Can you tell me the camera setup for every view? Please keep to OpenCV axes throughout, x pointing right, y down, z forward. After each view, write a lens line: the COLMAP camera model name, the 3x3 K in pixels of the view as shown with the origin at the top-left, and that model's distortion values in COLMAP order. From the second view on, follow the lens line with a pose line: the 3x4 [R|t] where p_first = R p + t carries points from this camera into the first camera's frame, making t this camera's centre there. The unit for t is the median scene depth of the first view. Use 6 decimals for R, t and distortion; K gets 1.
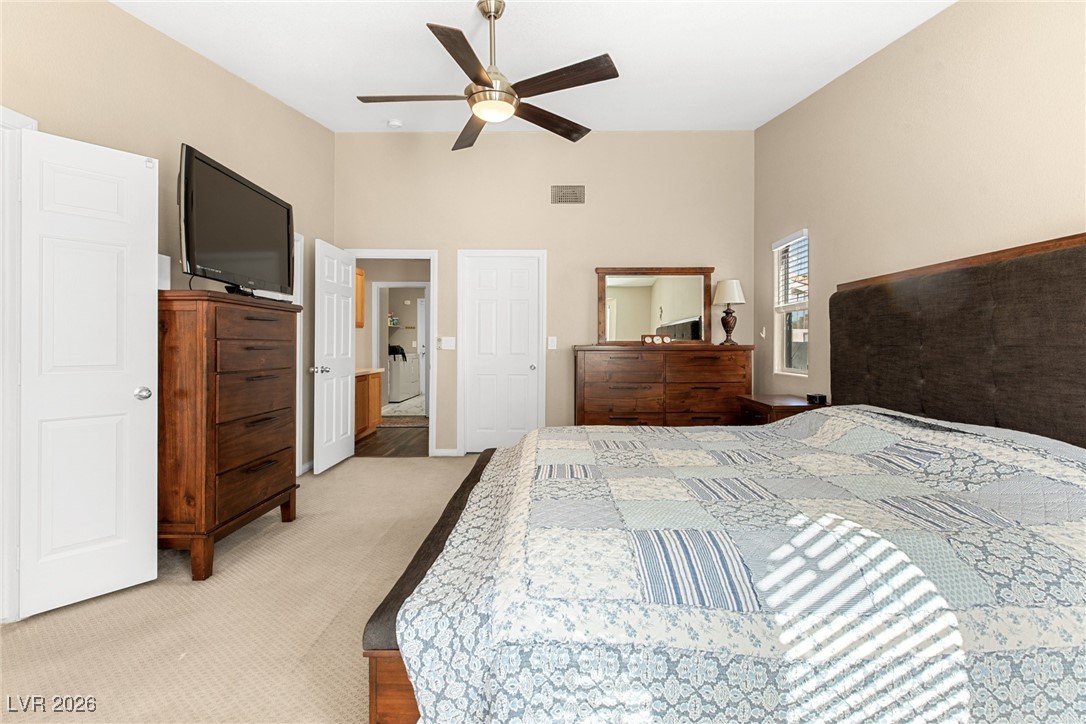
lens RADIAL K [[489.6, 0, 549.4], [0, 489.6, 345.3], [0, 0, 1]] dist [0.003448, 0.000641]
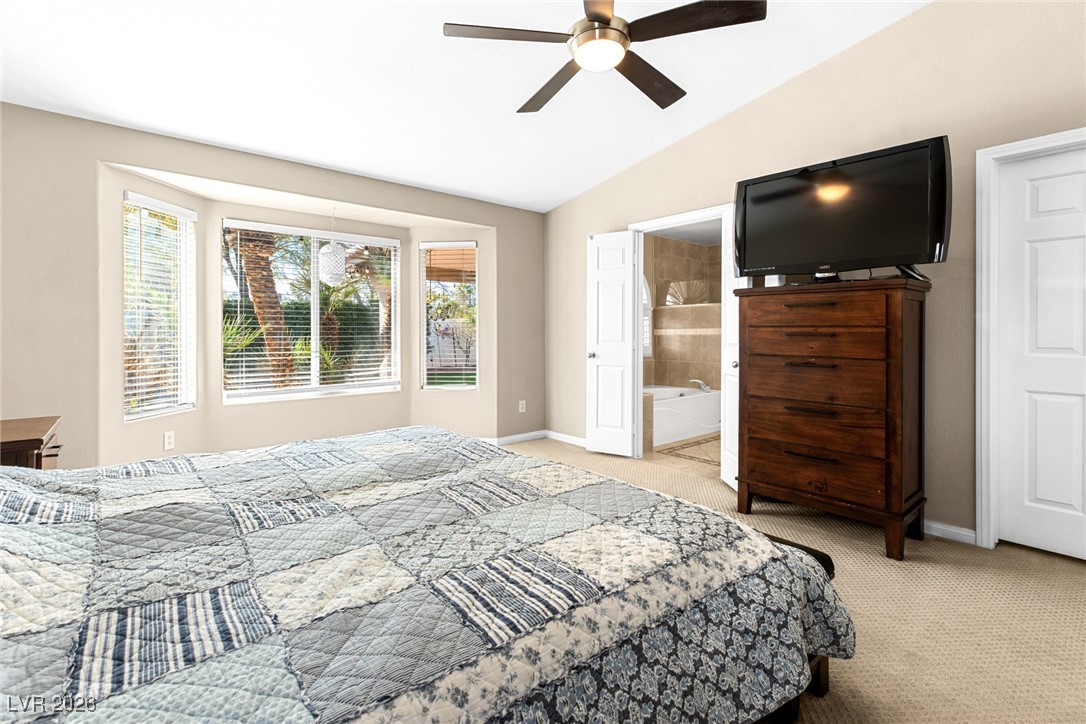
lens RADIAL K [[489.6, 0, 538.0], [0, 489.6, 333.5], [0, 0, 1]] dist [0.003448, 0.000641]
pose [[-0.756986, 0.005506, -0.653408, 0.518629], [0.000182, 0.999966, 0.008215, -0.004800], [0.653431, 0.006100, -0.756961, 1.557958]]
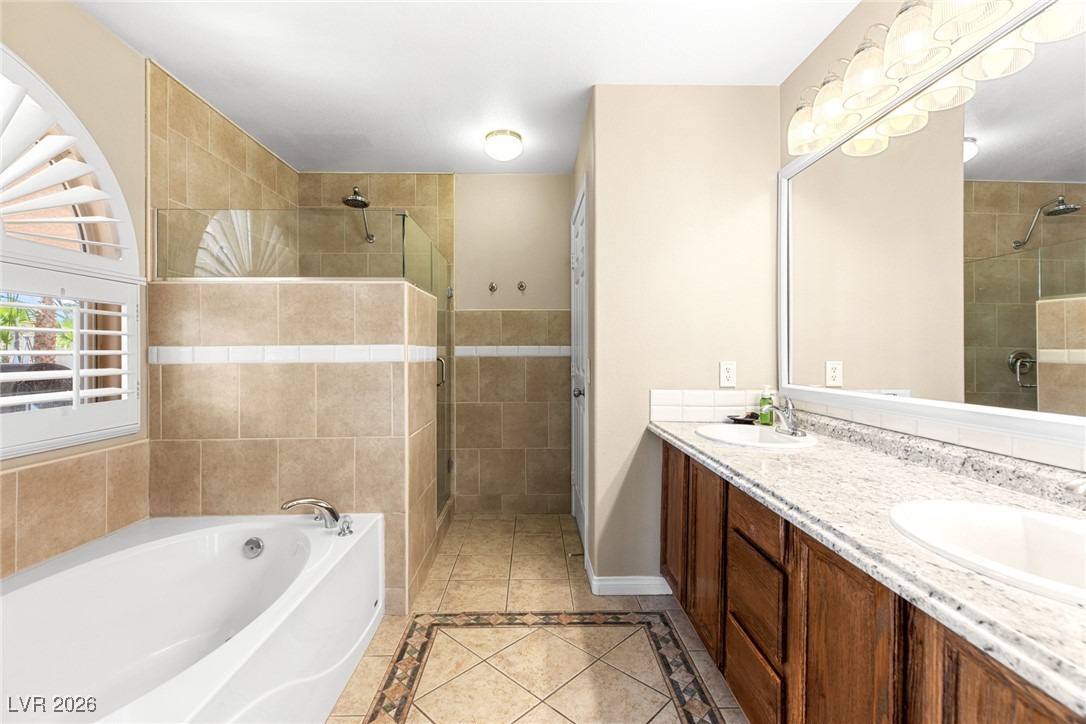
lens RADIAL K [[489.6, 0, 543.5], [0, 489.6, 350.8], [0, 0, 1]] dist [0.003448, 0.000641]
pose [[0.032518, -0.001542, -0.999470, -0.796893], [-0.006045, 0.999980, -0.001739, -0.000037], [0.999453, 0.006098, 0.032508, 0.630557]]
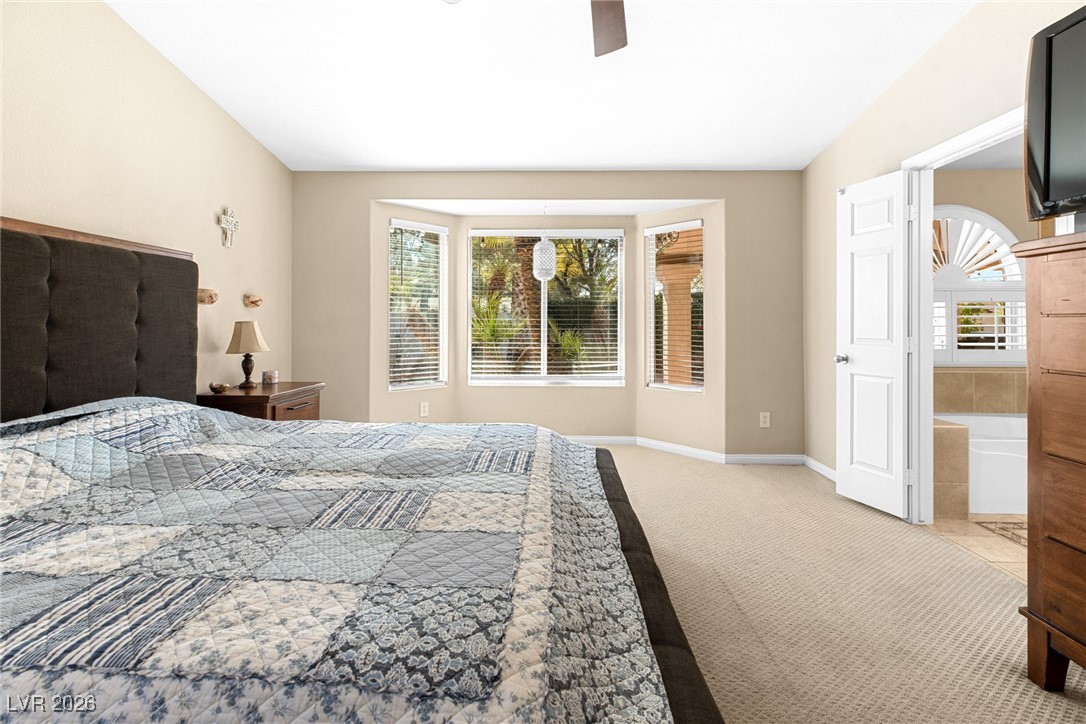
lens RADIAL K [[489.6, 0, 541.9], [0, 489.6, 323.4], [0, 0, 1]] dist [0.003448, 0.000641]
pose [[-0.999988, -0.000456, 0.004934, -0.045600], [-0.000451, 0.999999, 0.001016, -0.002680], [-0.004935, 0.001013, -0.999987, 1.593180]]
